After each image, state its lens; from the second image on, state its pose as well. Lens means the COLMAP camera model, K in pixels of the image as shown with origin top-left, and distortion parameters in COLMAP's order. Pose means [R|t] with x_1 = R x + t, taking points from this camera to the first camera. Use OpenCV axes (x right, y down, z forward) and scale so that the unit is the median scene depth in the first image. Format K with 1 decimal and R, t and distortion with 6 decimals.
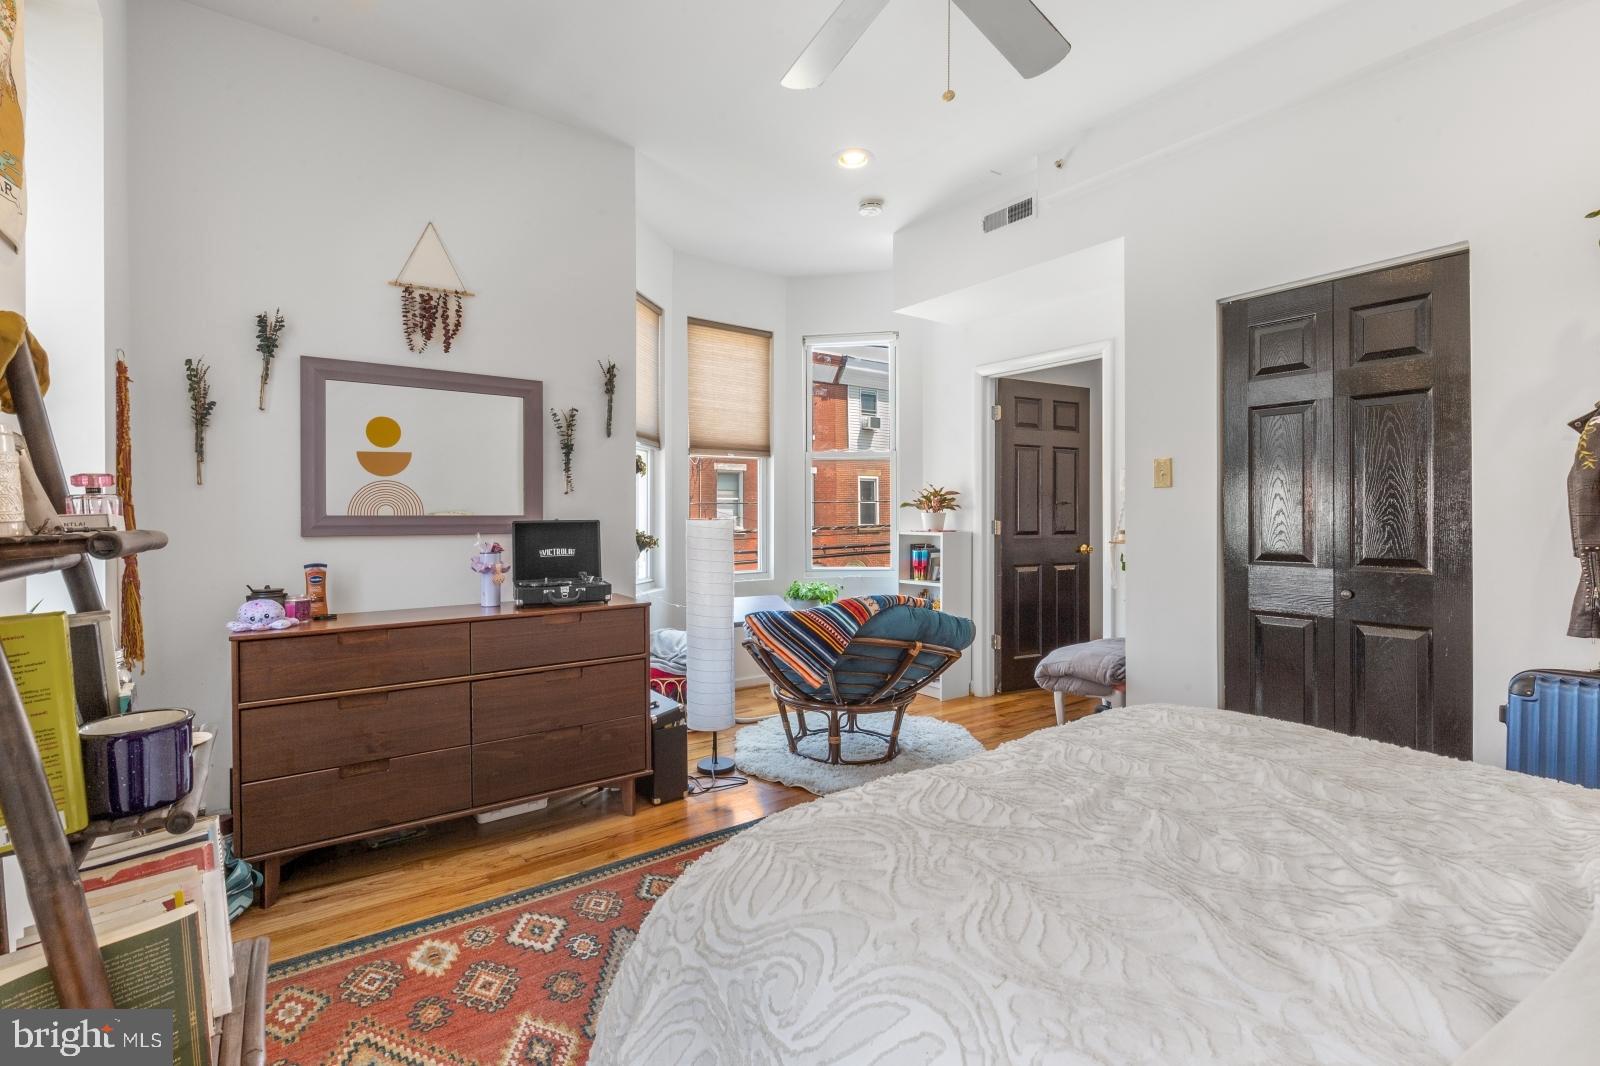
lens RADIAL K [[736.9, 0, 800.4], [0, 736.9, 526.7], [0, 0, 1]] dist [0.004842, -0.000028]
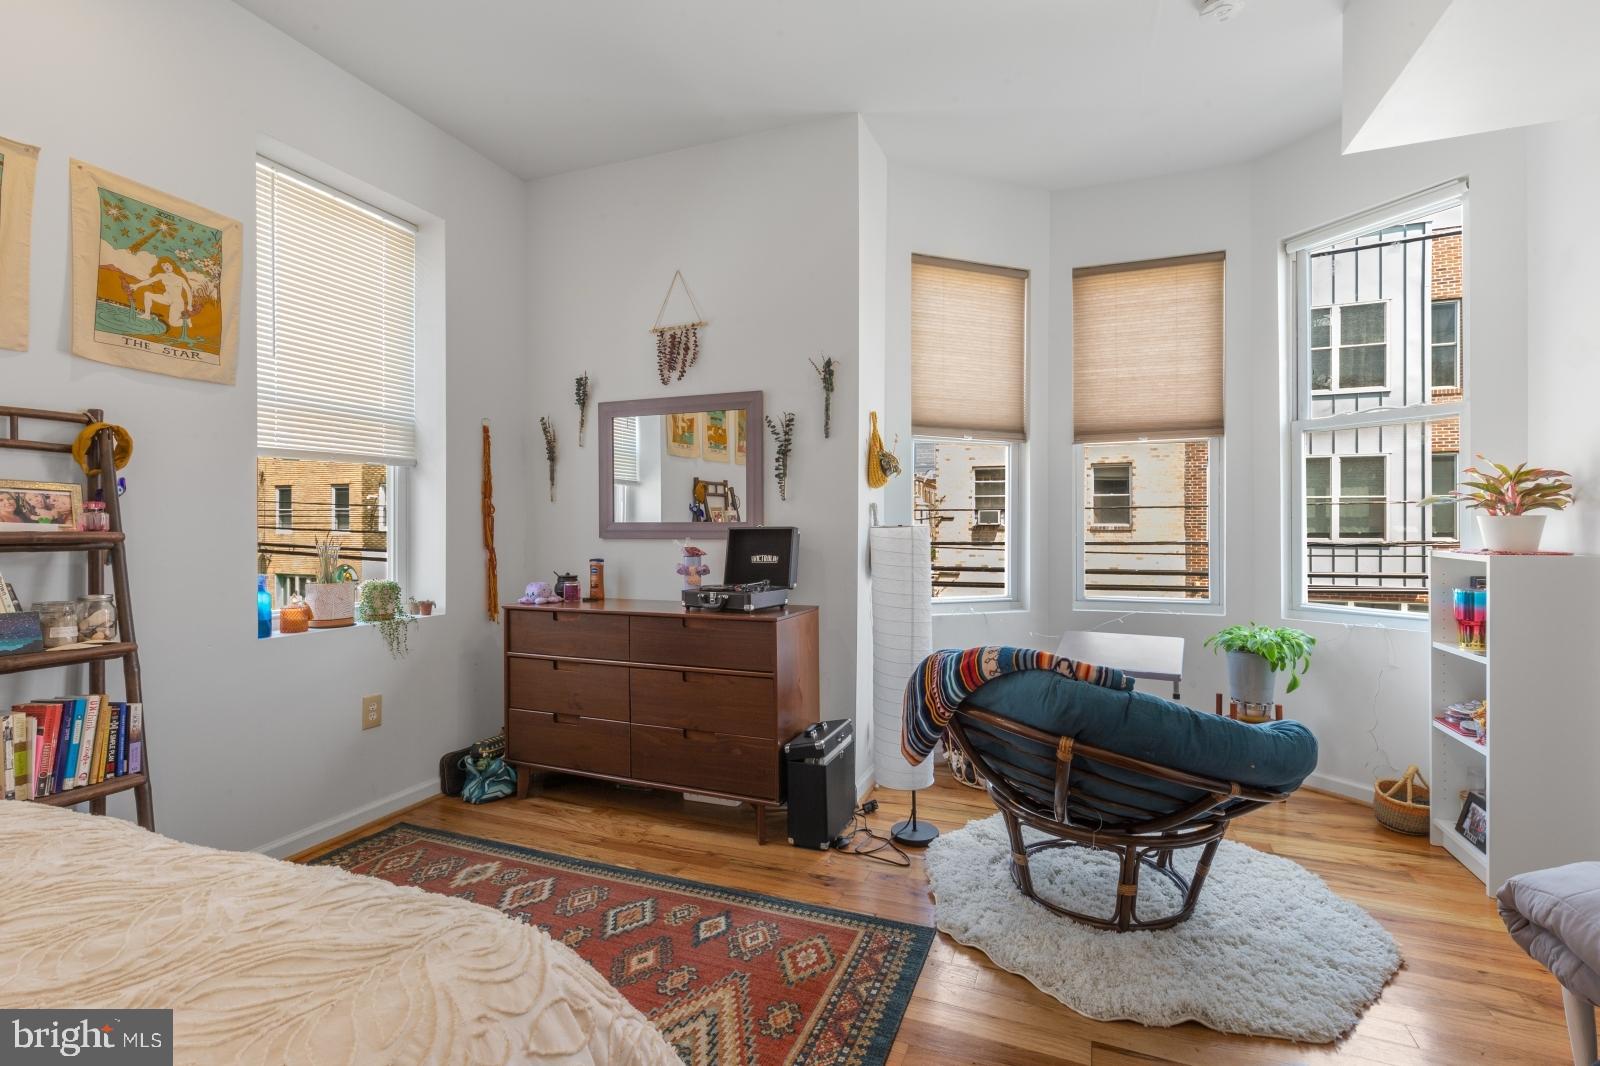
lens RADIAL K [[736.9, 0, 799.9], [0, 736.9, 529.0], [0, 0, 1]] dist [0.004842, -0.000028]
pose [[0.526498, 0.008026, -0.850139, 0.613502], [-0.012117, 0.999925, 0.001936, -0.009545], [0.850090, 0.009282, 0.526555, 0.574252]]
